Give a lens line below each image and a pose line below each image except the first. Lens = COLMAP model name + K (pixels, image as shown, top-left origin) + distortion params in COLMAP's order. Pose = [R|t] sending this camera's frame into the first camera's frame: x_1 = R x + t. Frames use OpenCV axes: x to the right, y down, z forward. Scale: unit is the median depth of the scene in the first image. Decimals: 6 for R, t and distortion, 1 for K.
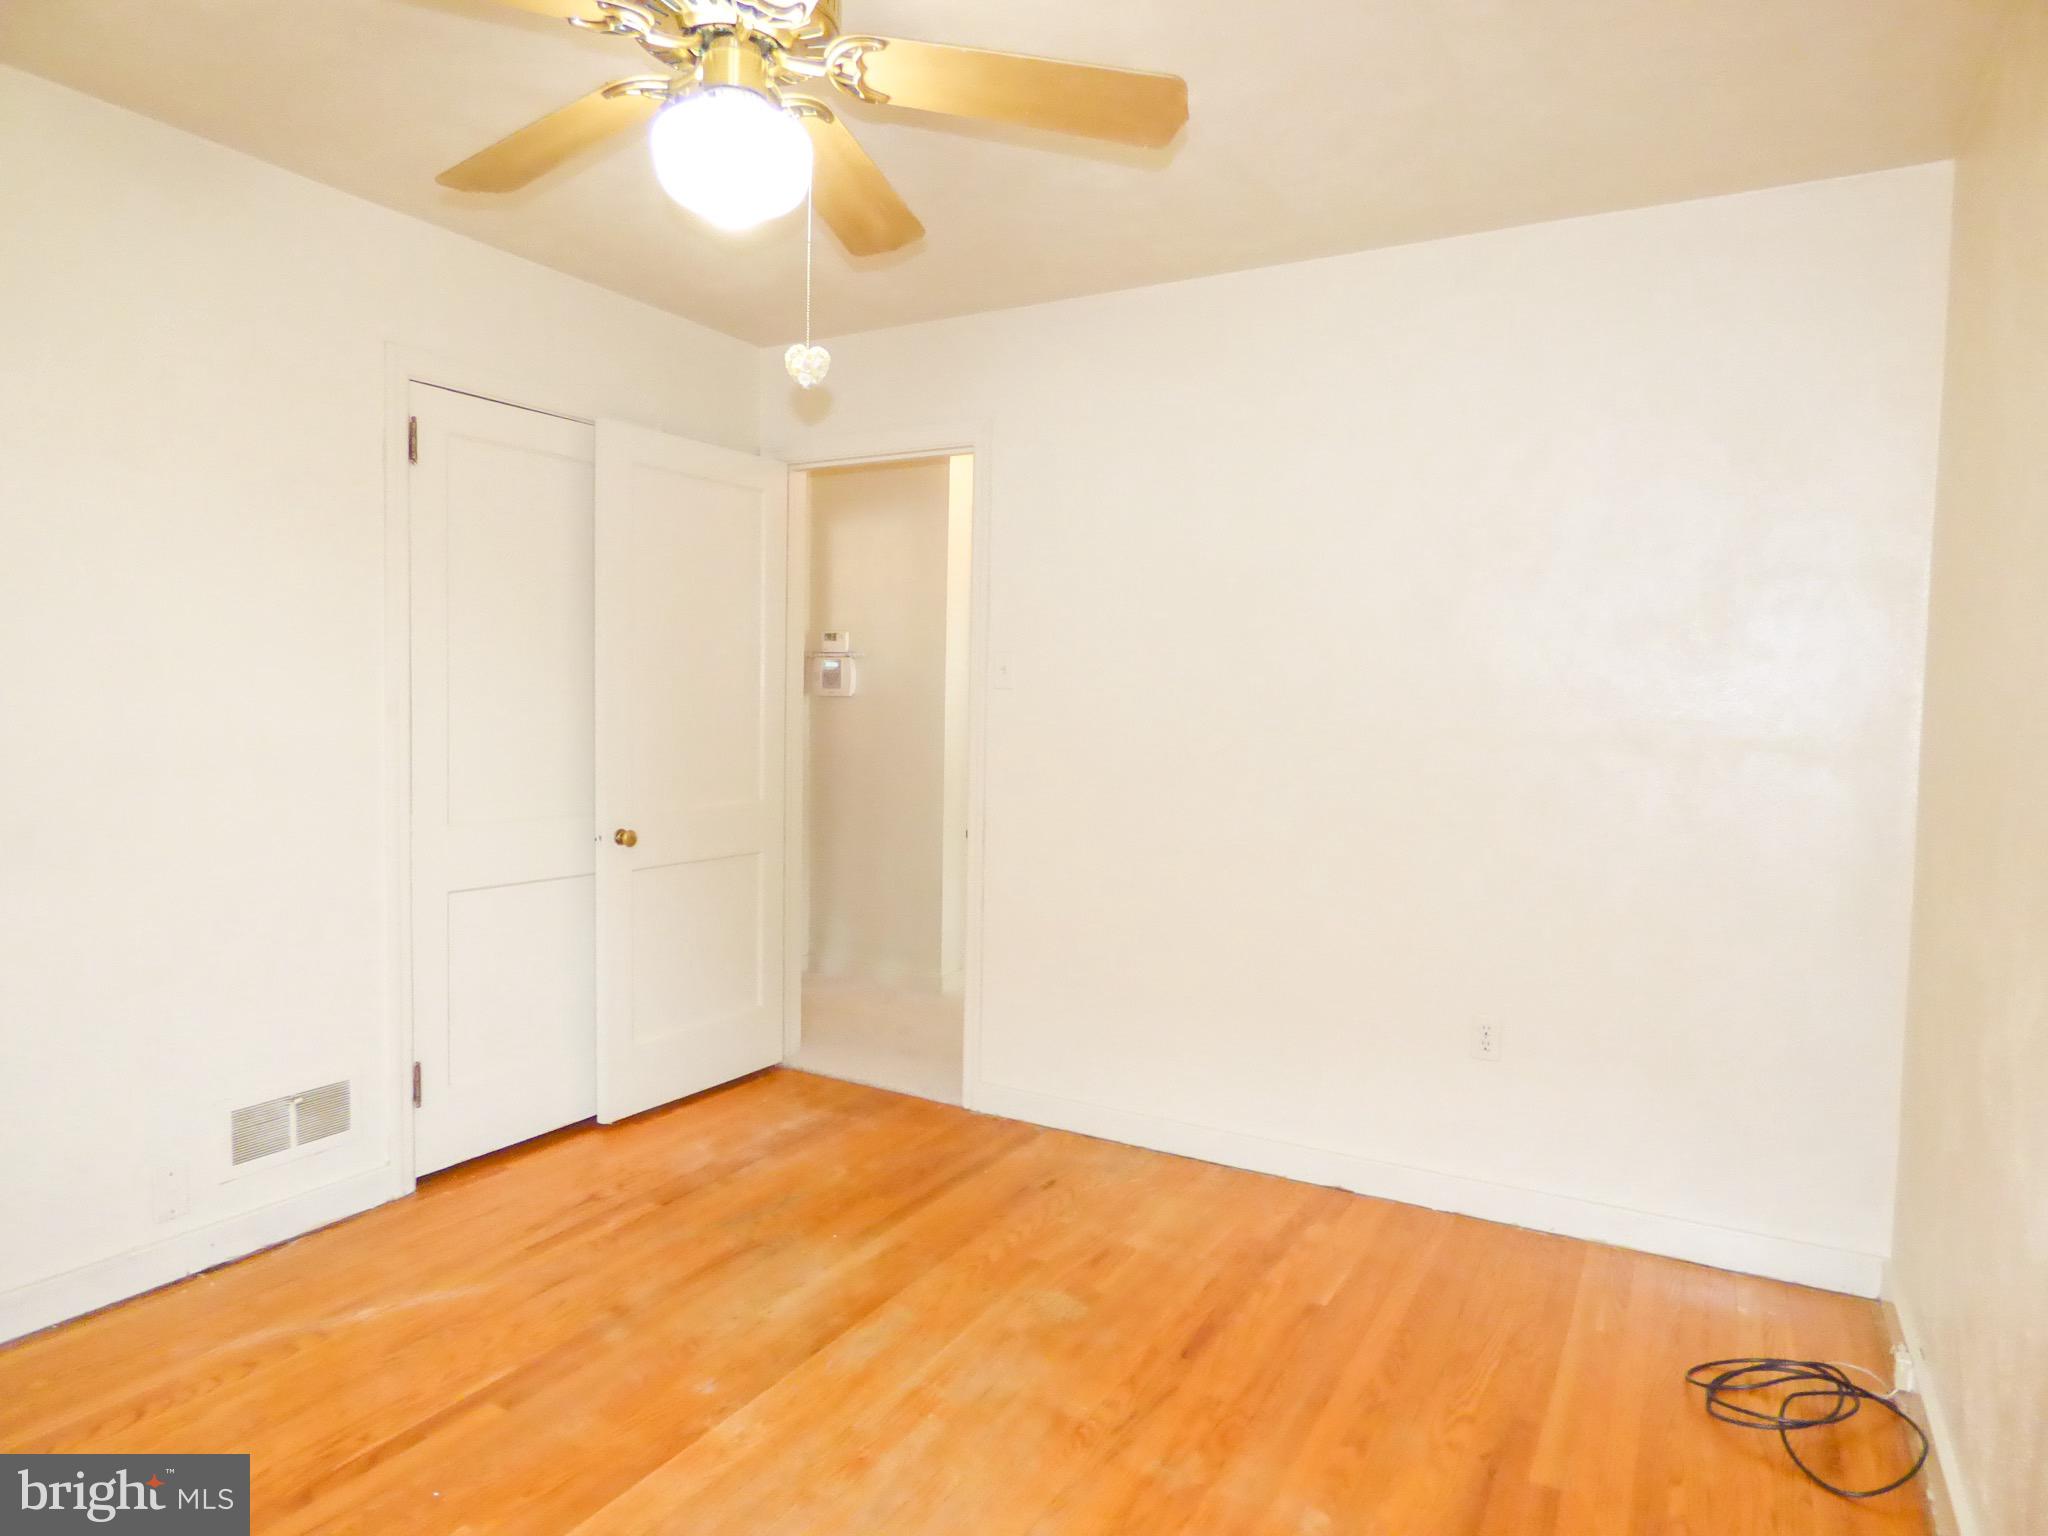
lens RADIAL K [[1232.1, 0, 1016.1], [0, 1232.1, 761.9], [0, 0, 1]] dist [-0.019242, 0.005340]
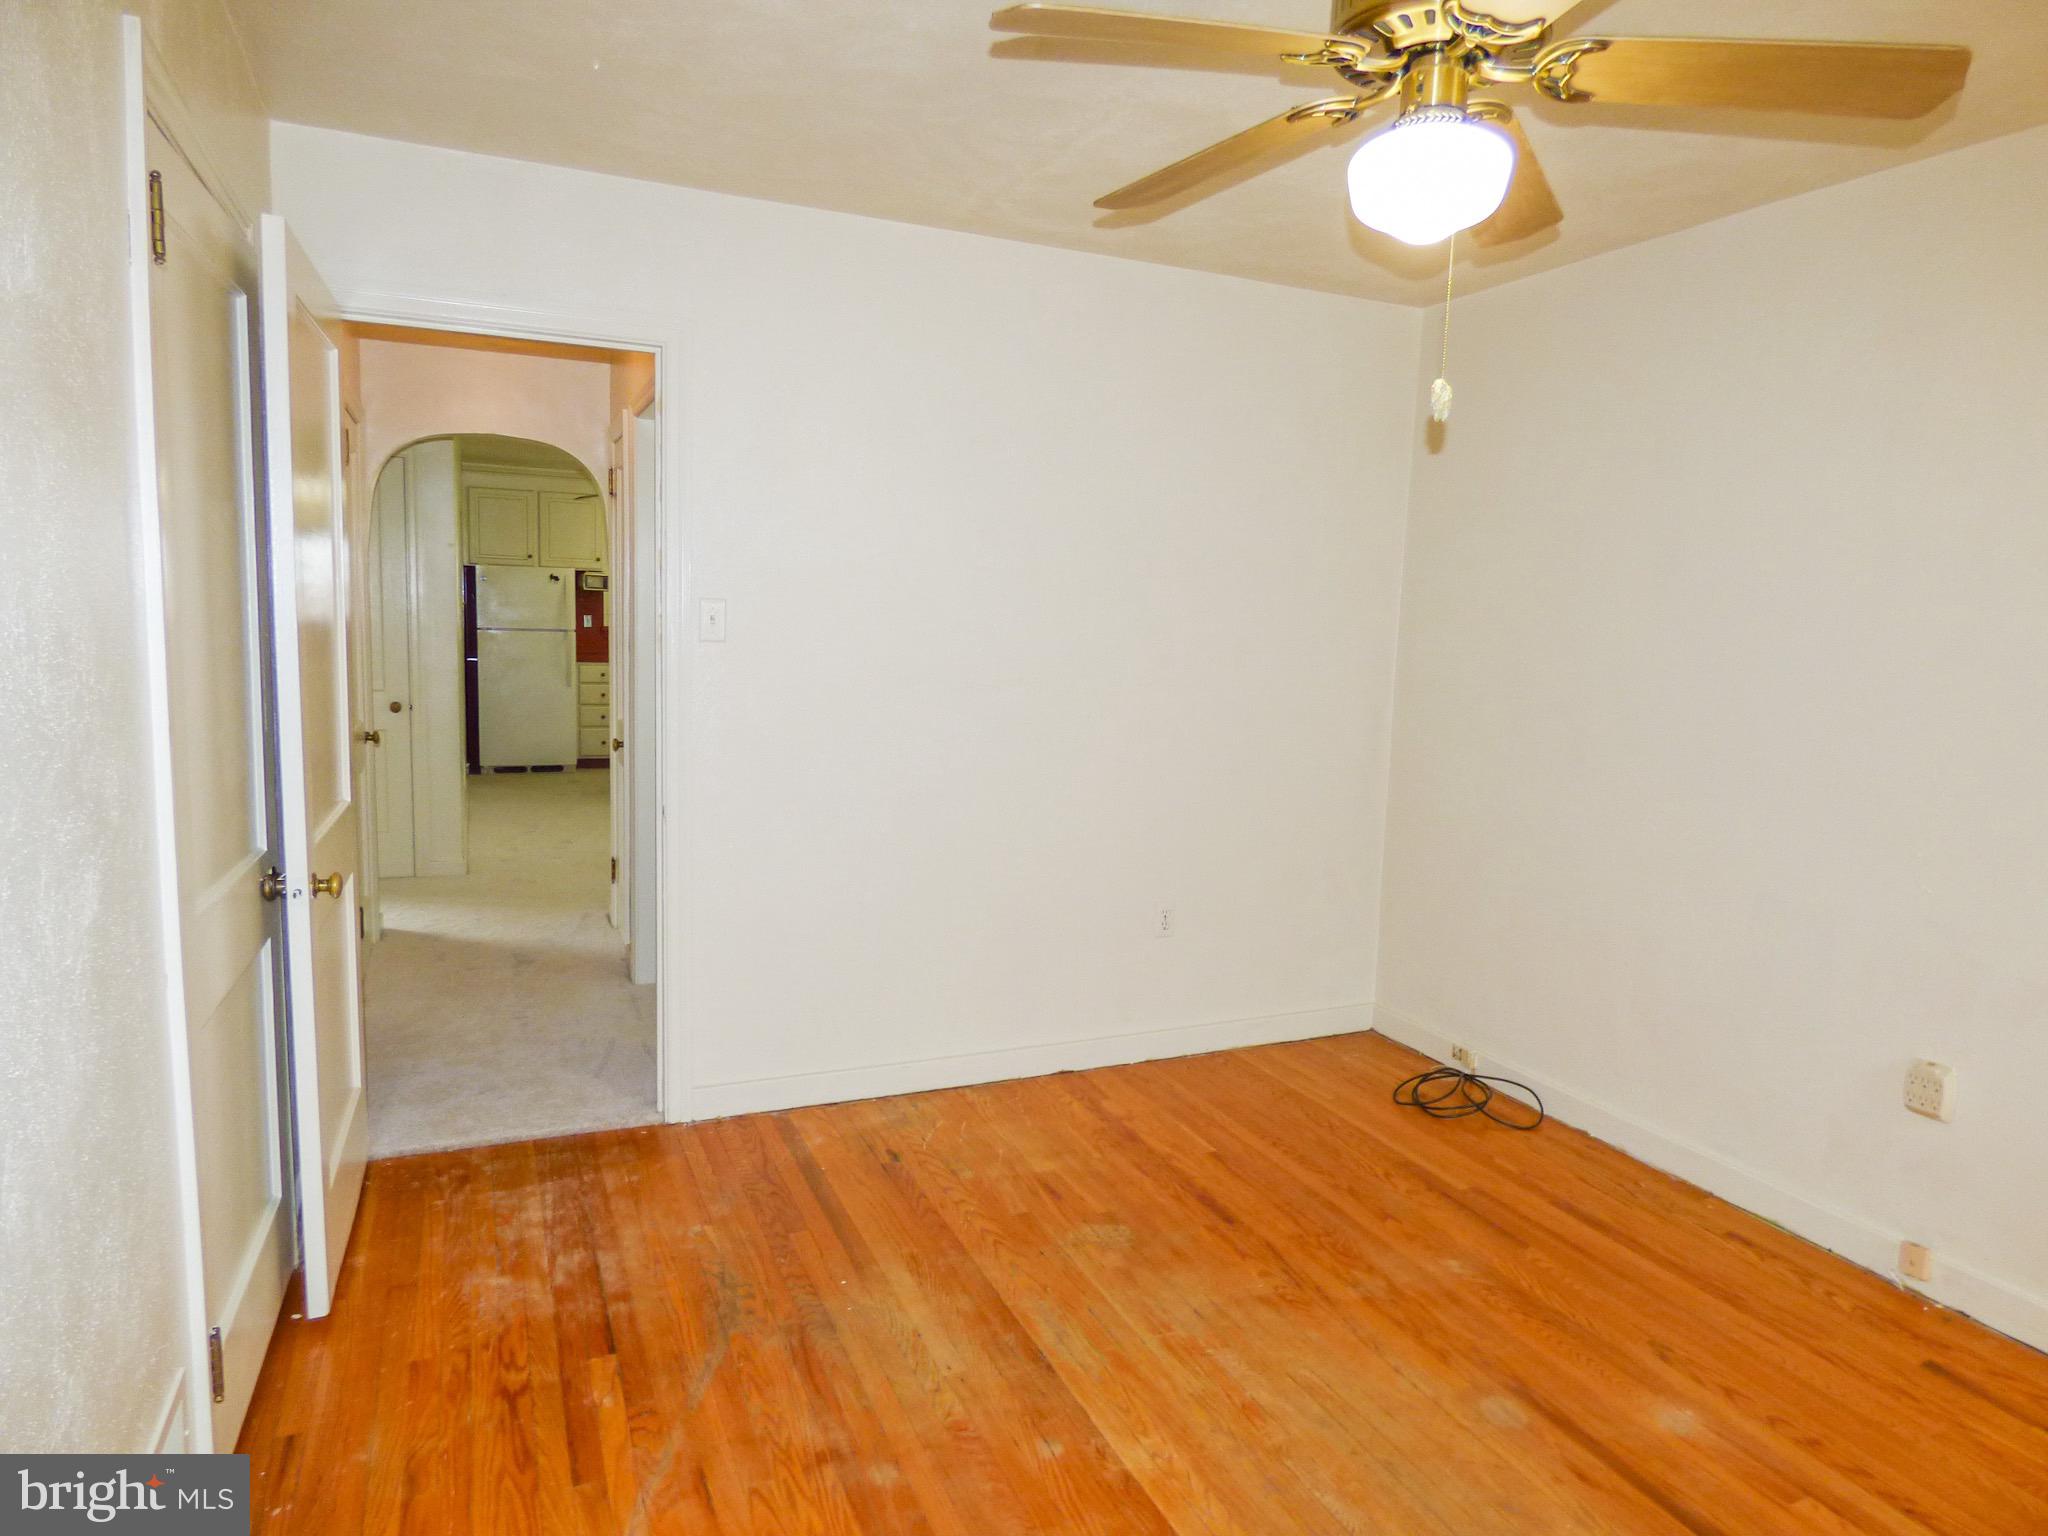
lens RADIAL K [[1232.1, 0, 1021.6], [0, 1232.1, 770.6], [0, 0, 1]] dist [-0.019242, 0.005340]
pose [[0.590058, -0.100944, 0.801026, -0.845832], [0.019162, 0.993625, 0.111099, -0.088812], [-0.807133, -0.050206, 0.588230, 0.443641]]
